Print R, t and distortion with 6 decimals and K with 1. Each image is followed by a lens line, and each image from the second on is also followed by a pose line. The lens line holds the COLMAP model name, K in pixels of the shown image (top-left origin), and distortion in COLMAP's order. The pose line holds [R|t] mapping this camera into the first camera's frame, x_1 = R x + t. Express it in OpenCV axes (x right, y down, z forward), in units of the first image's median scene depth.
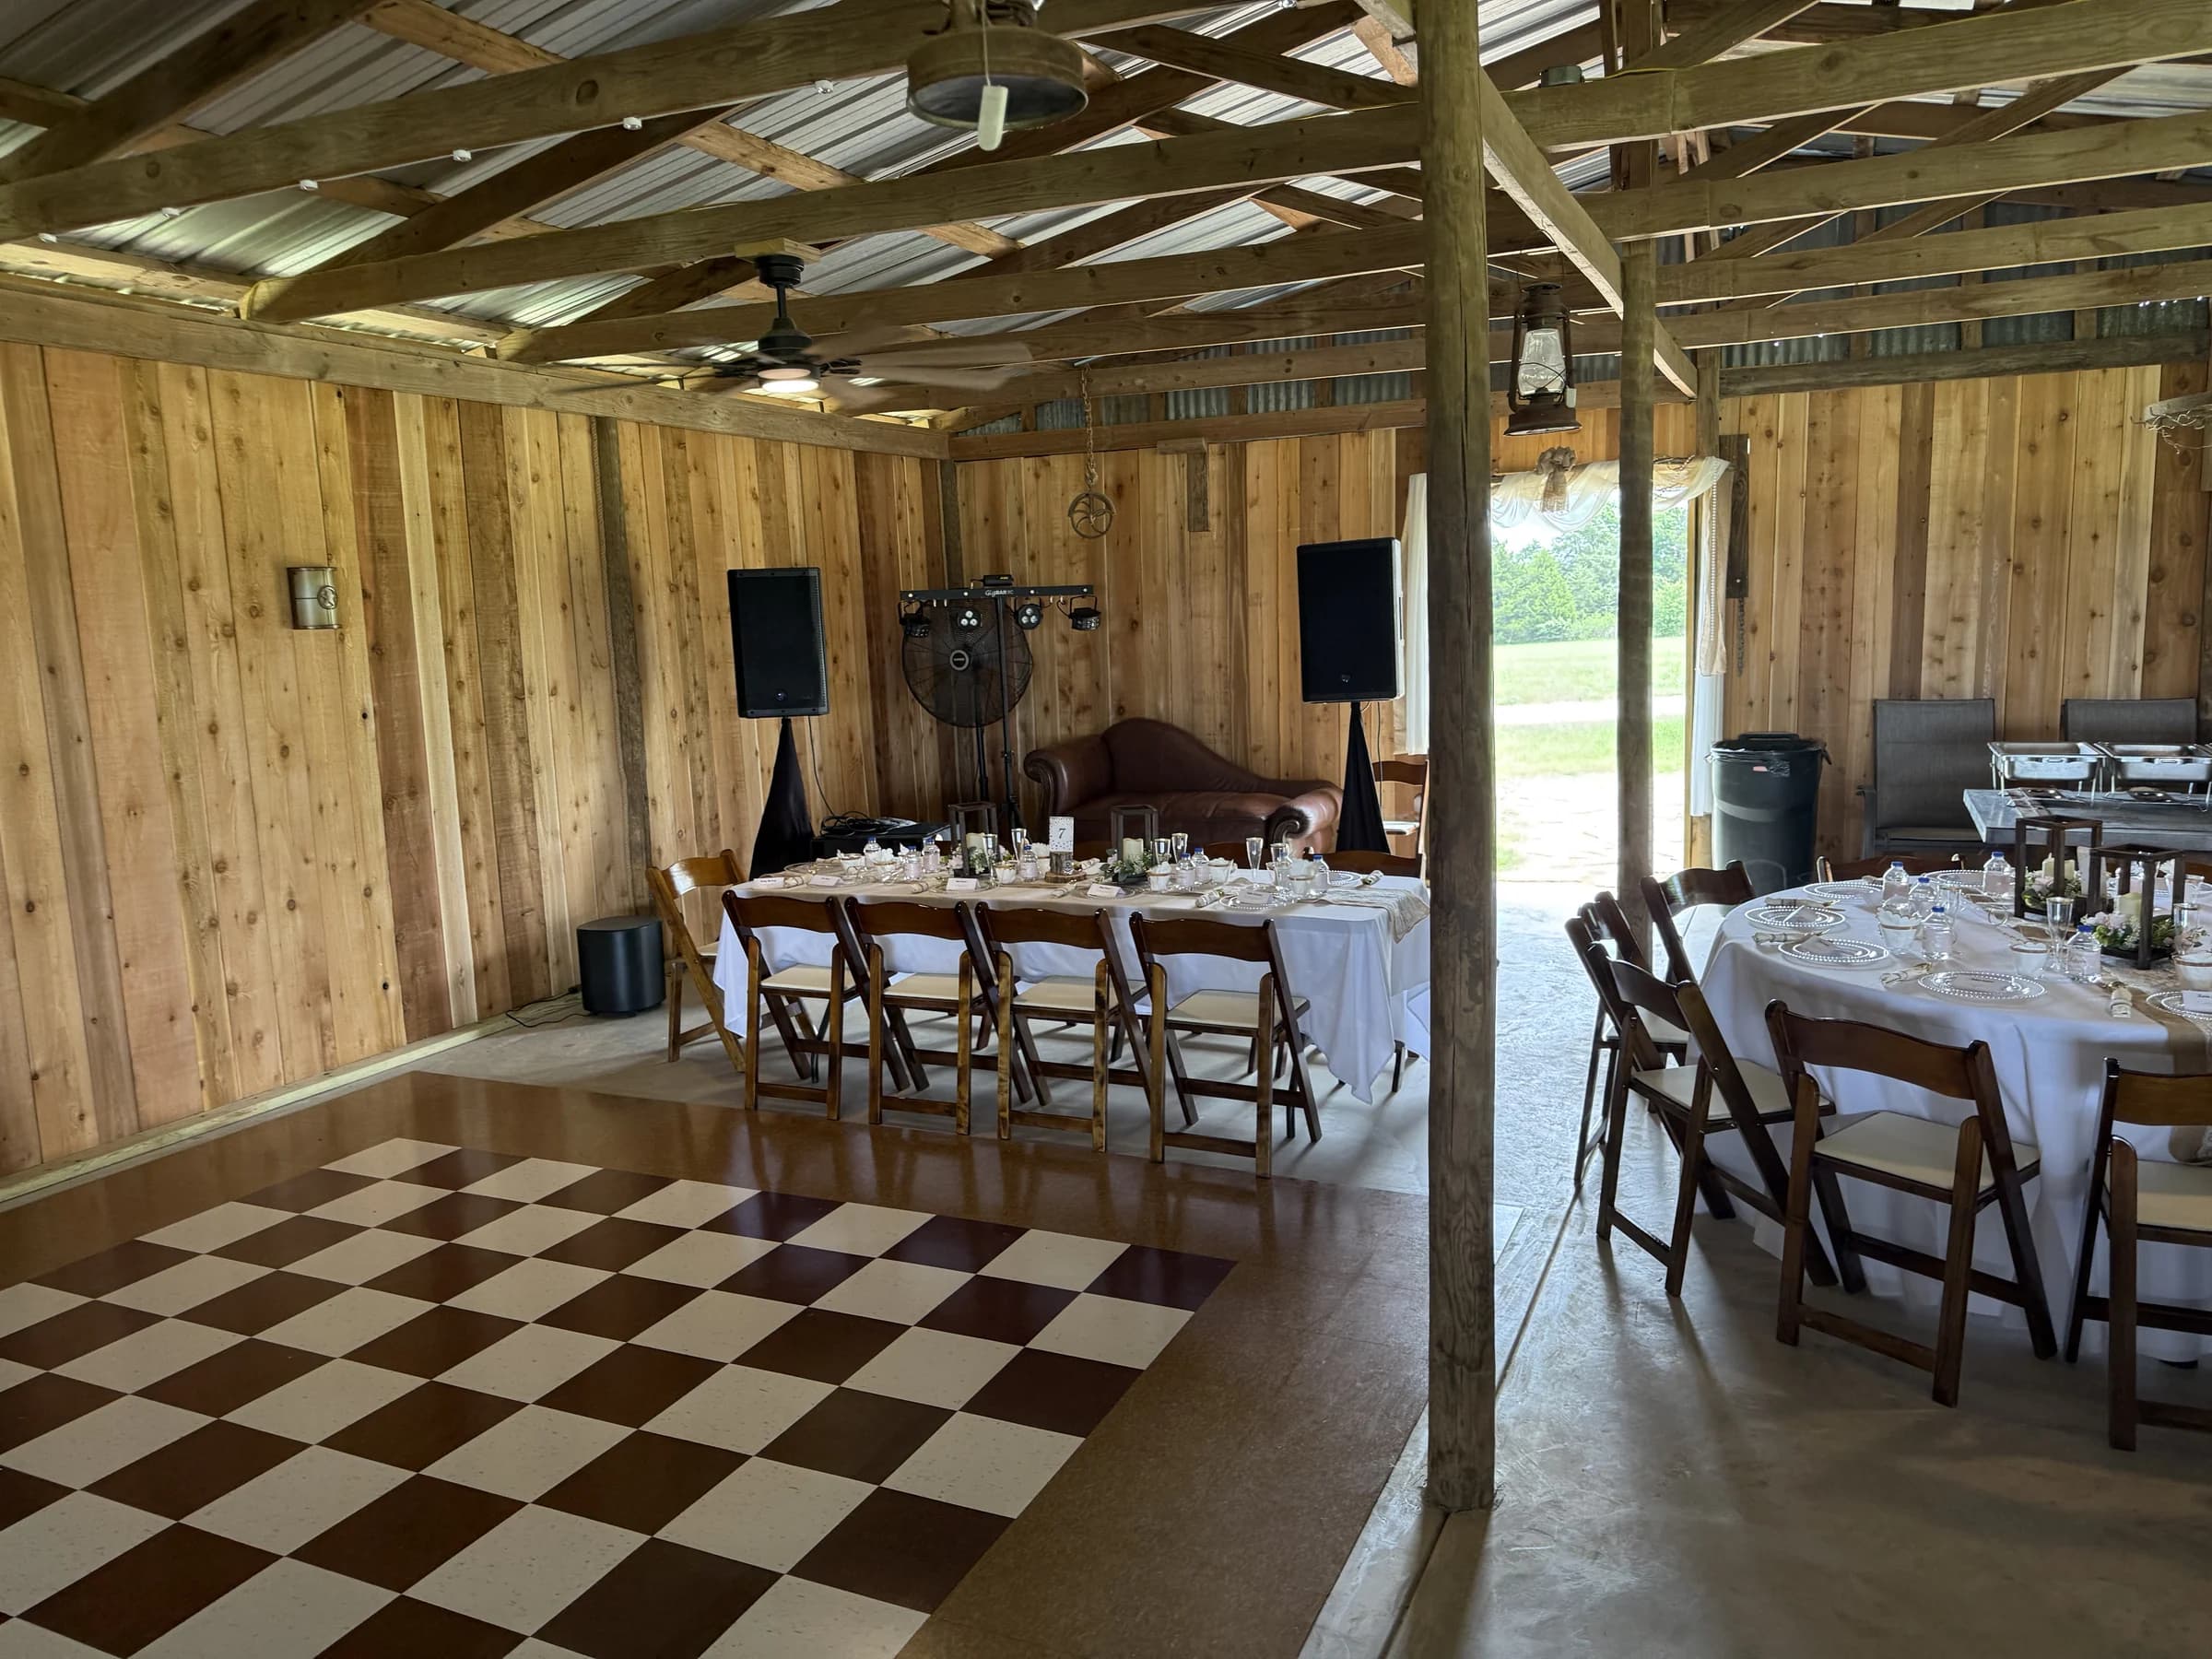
lens RADIAL K [[1554.8, 0, 1111.2], [0, 1554.8, 816.3], [0, 0, 1]] dist [0.042282, -0.045790]
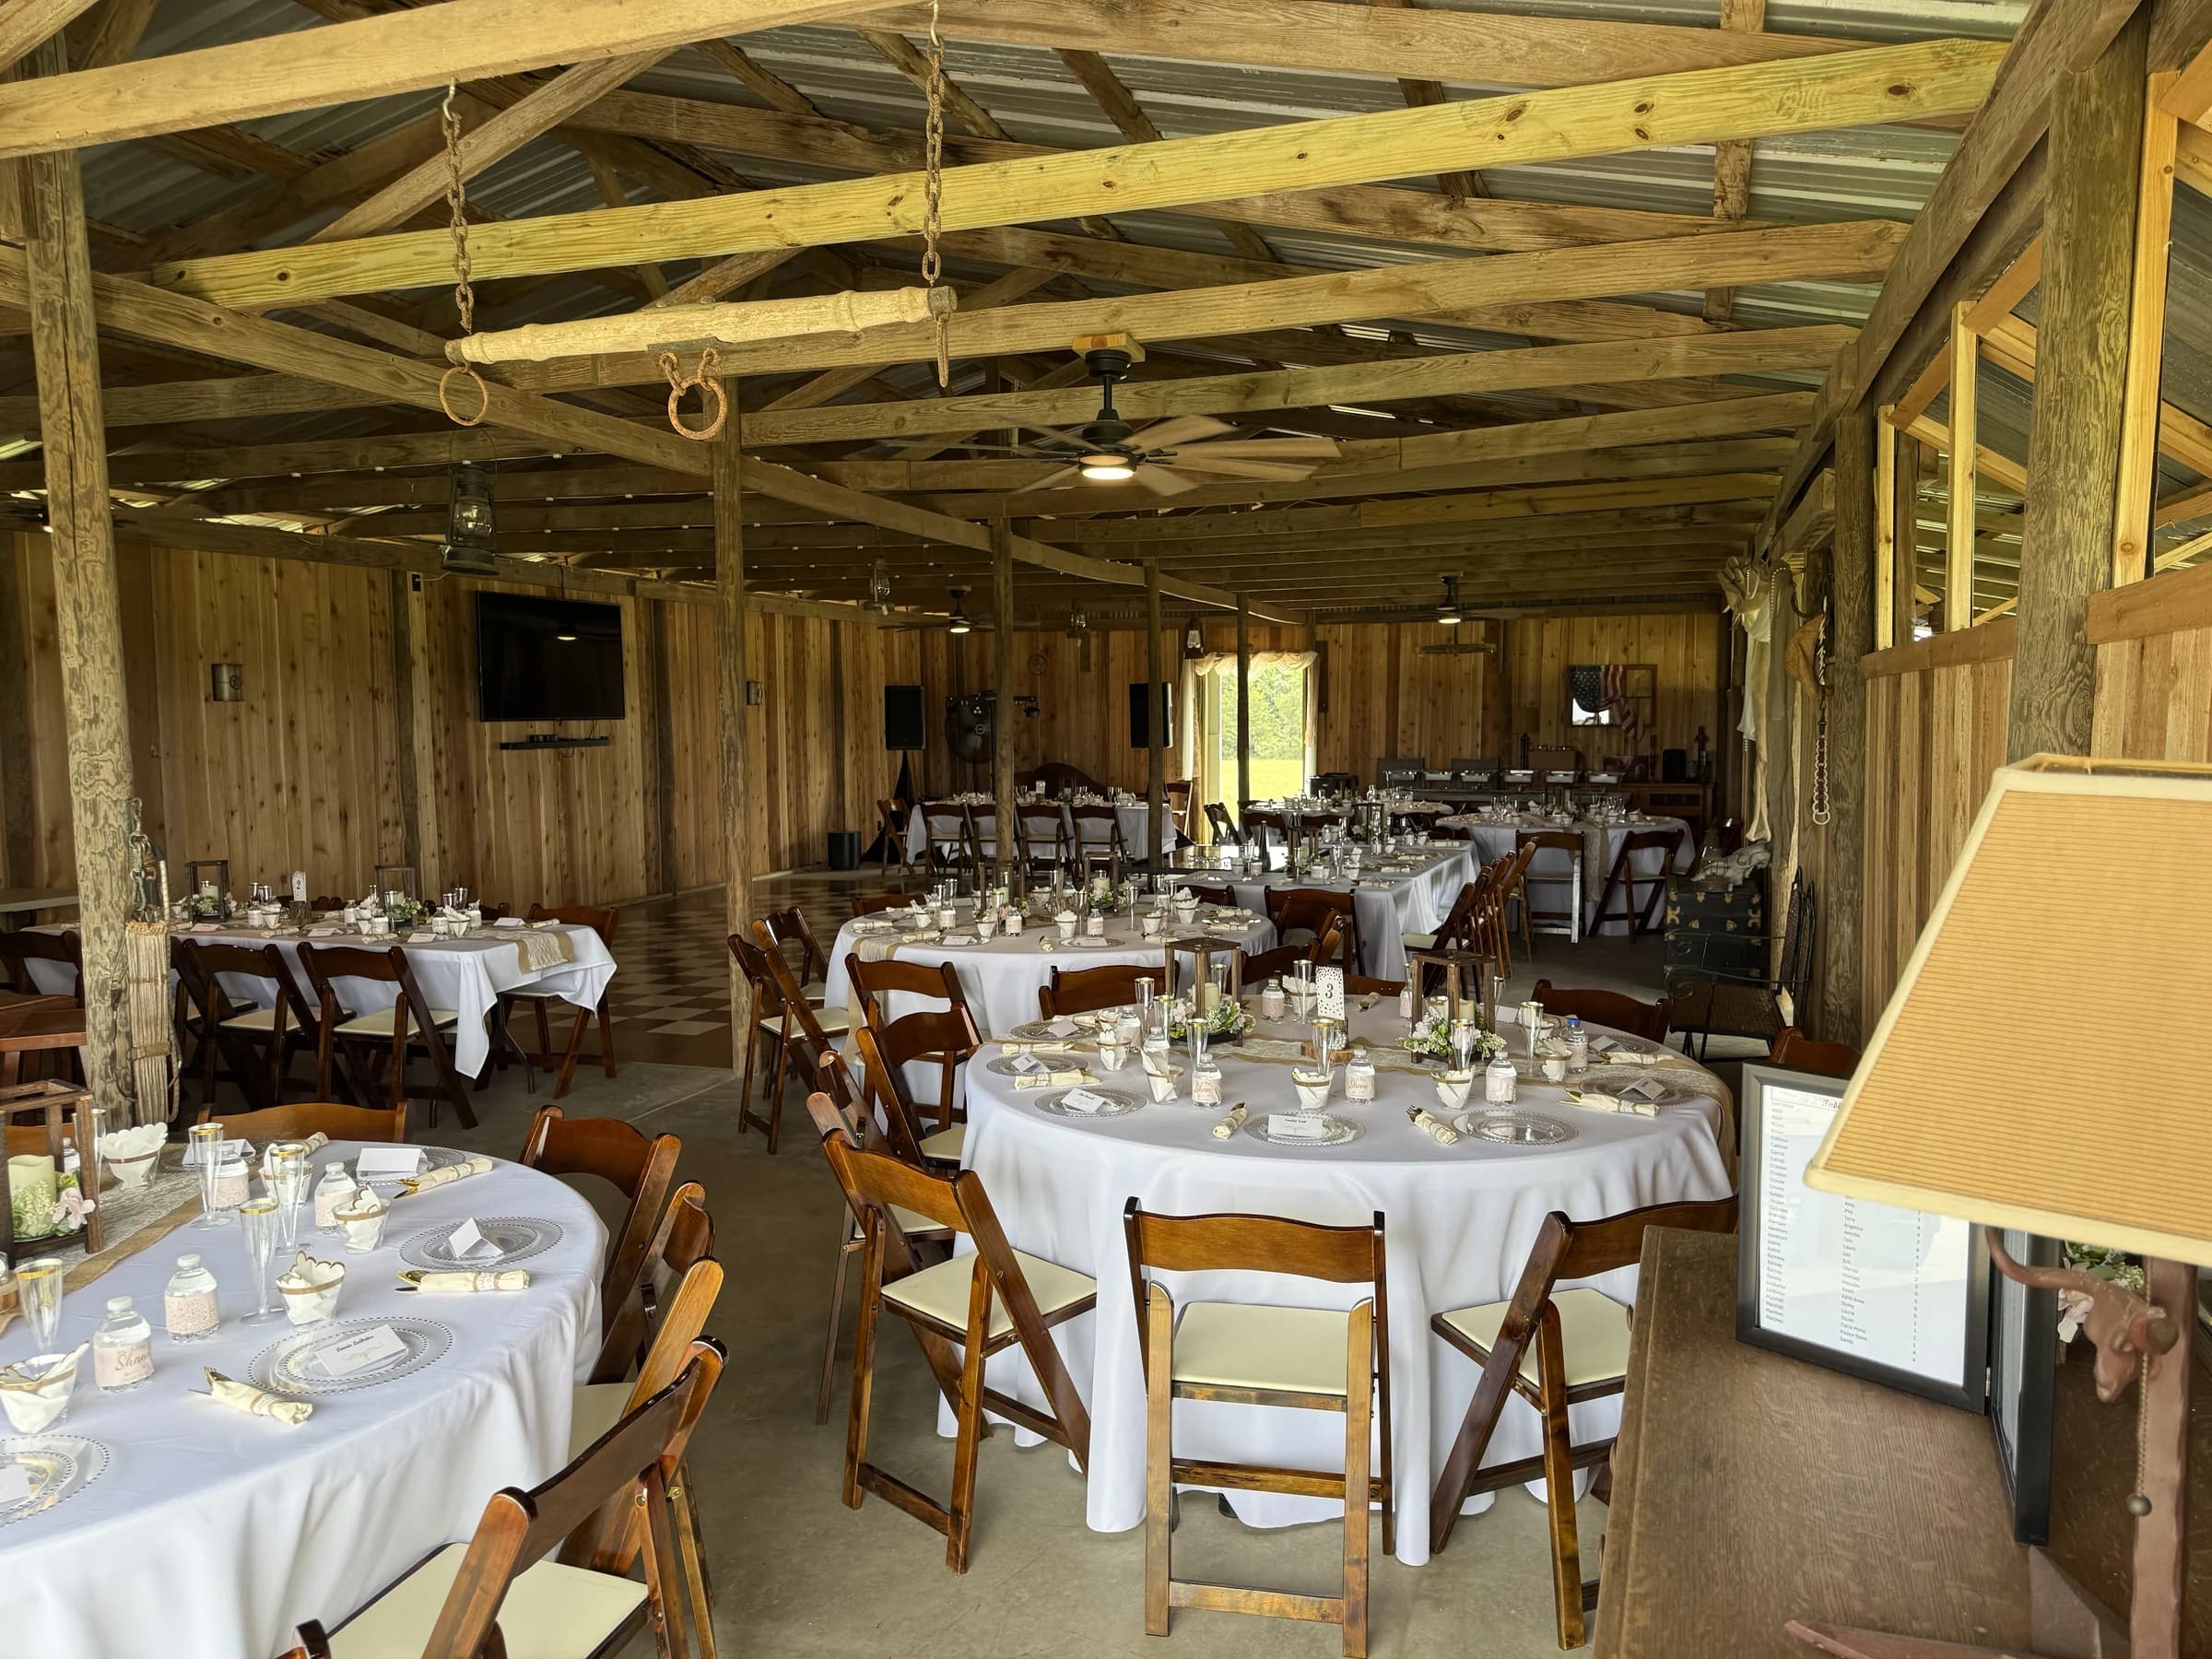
lens RADIAL K [[1681.4, 0, 1106.0], [0, 1681.4, 829.5], [0, 0, 1]] dist [0.188614, -0.000668]
pose [[0.995459, 0.022987, 0.092374, -0.172885], [-0.016206, 0.997164, -0.073497, 0.275871], [-0.093802, 0.071666, 0.993008, -1.786733]]
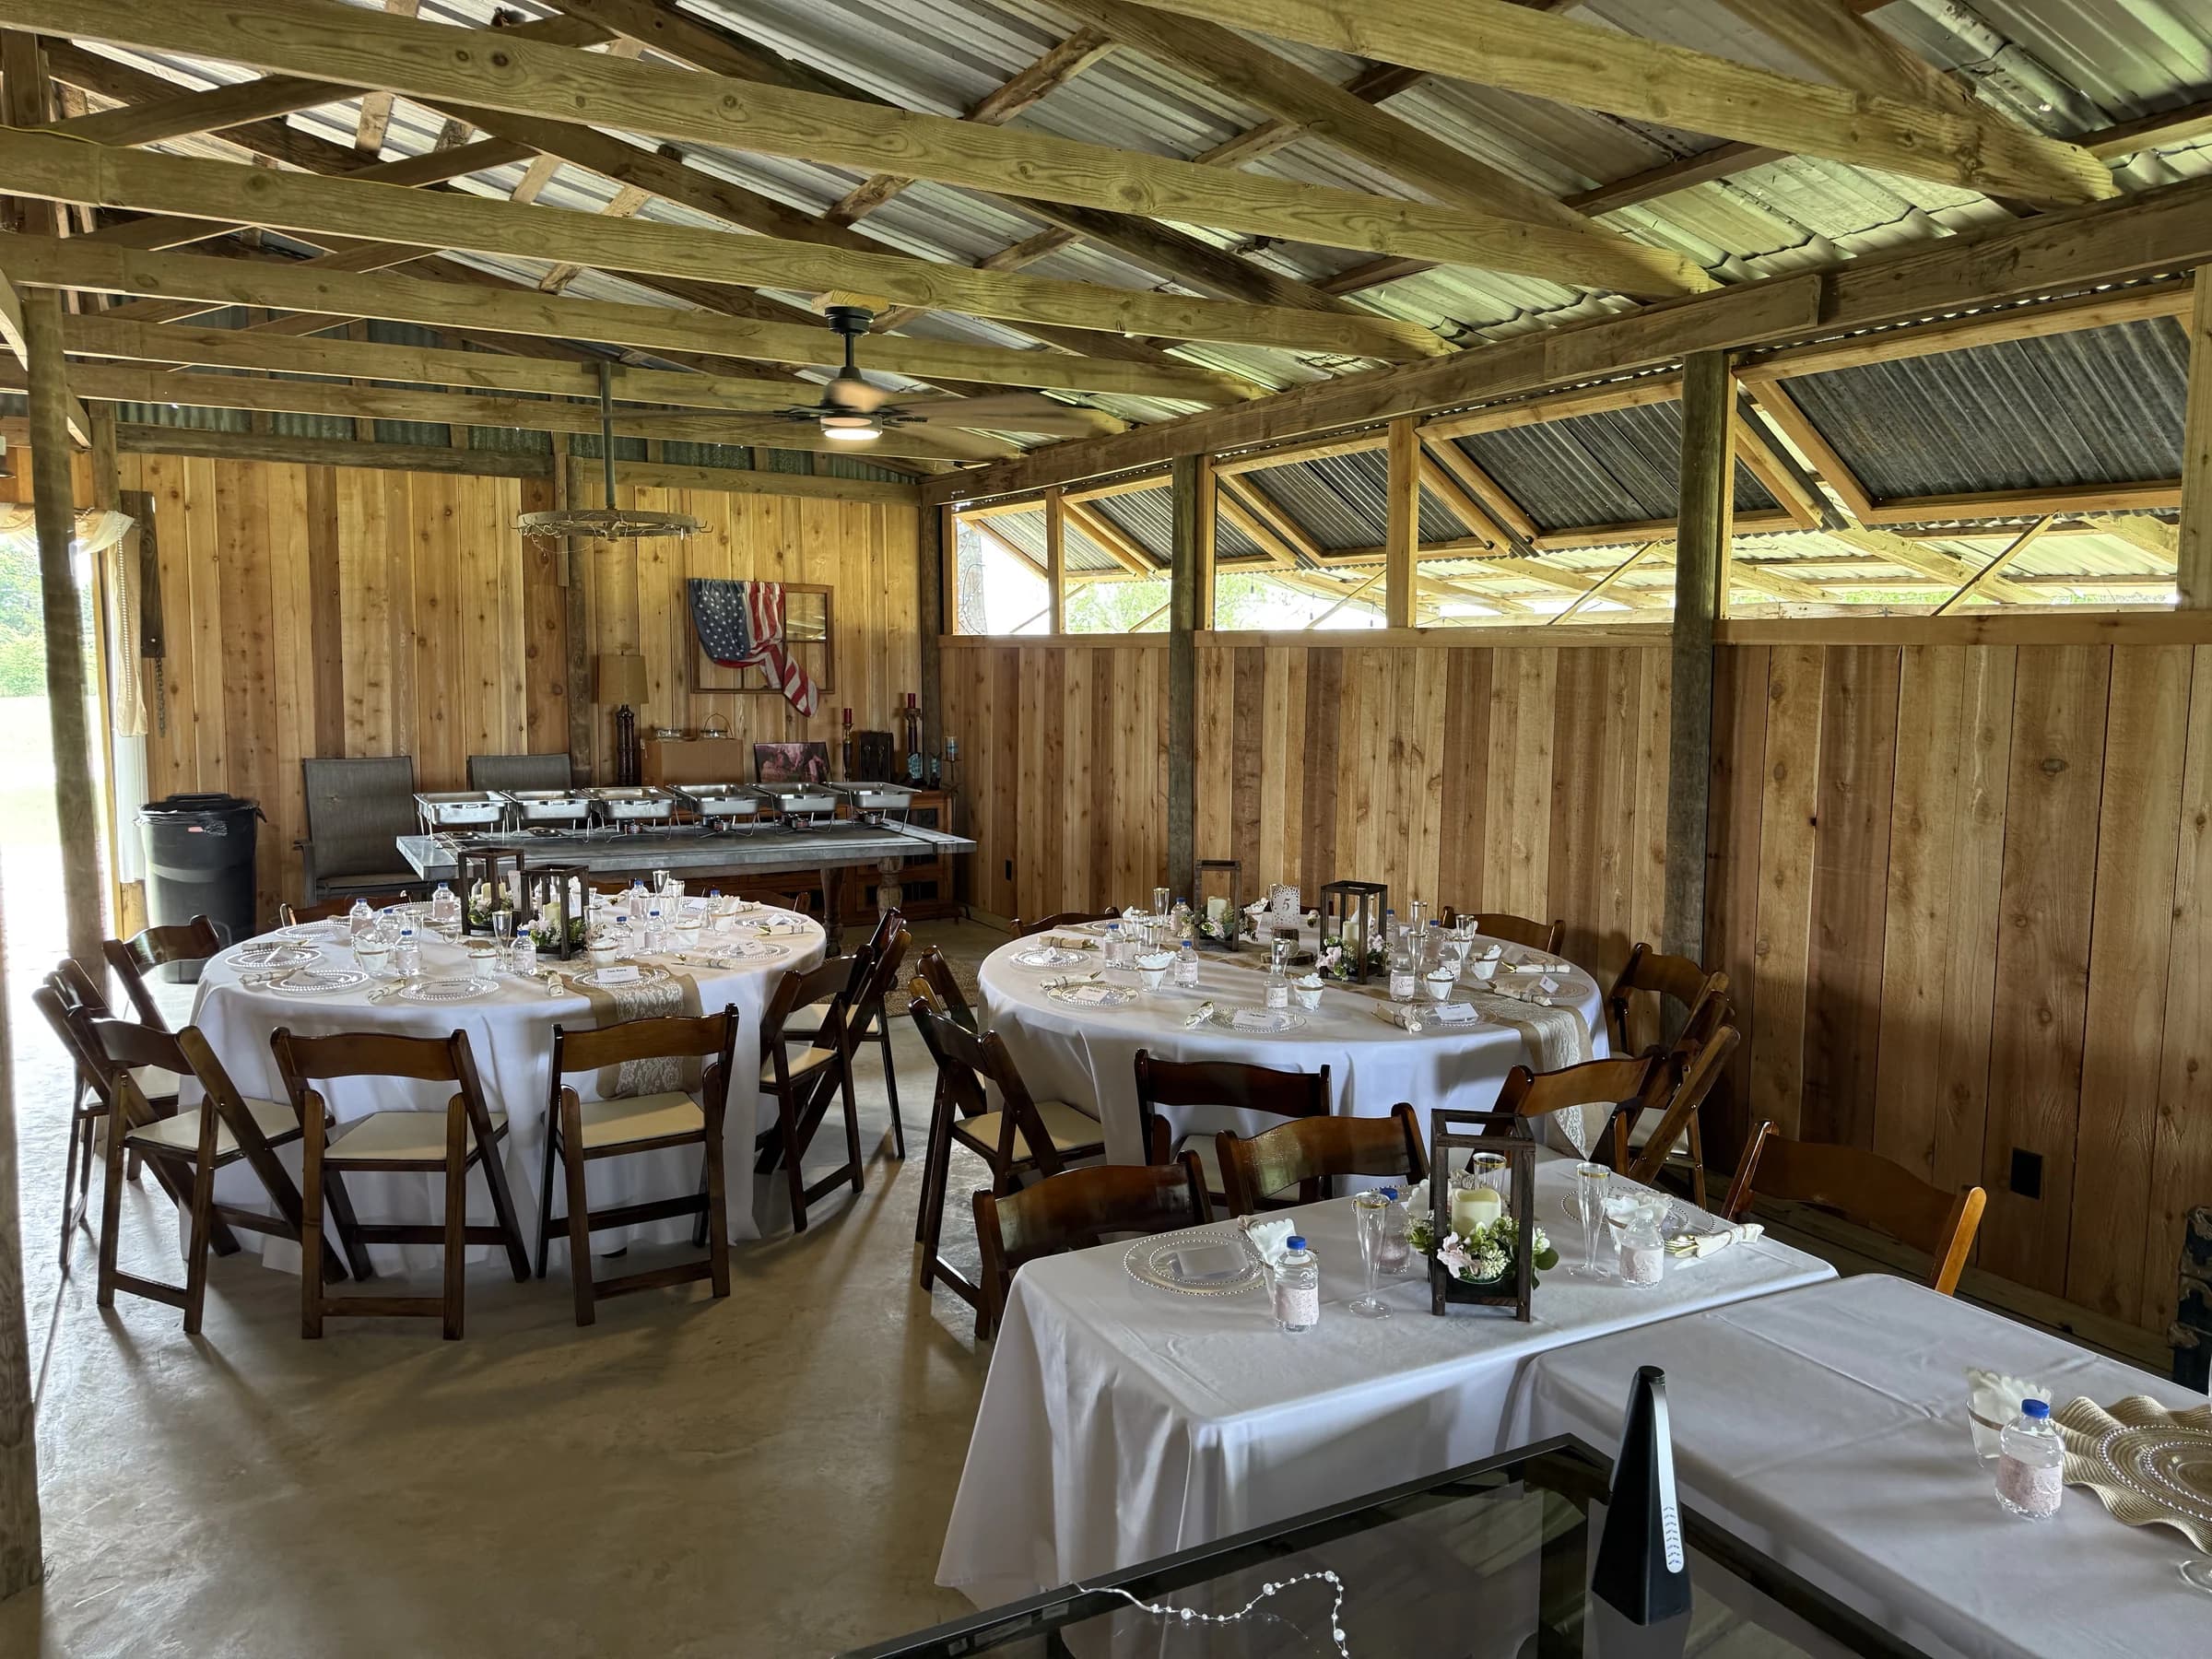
lens RADIAL K [[1554.8, 0, 1111.2], [0, 1554.8, 816.3], [0, 0, 1]] dist [0.042282, -0.045790]
pose [[0.582945, -0.046424, 0.811184, -0.066877], [0.079956, 0.996798, -0.000412, 0.010088], [-0.808568, 0.065099, 0.584791, -0.067109]]
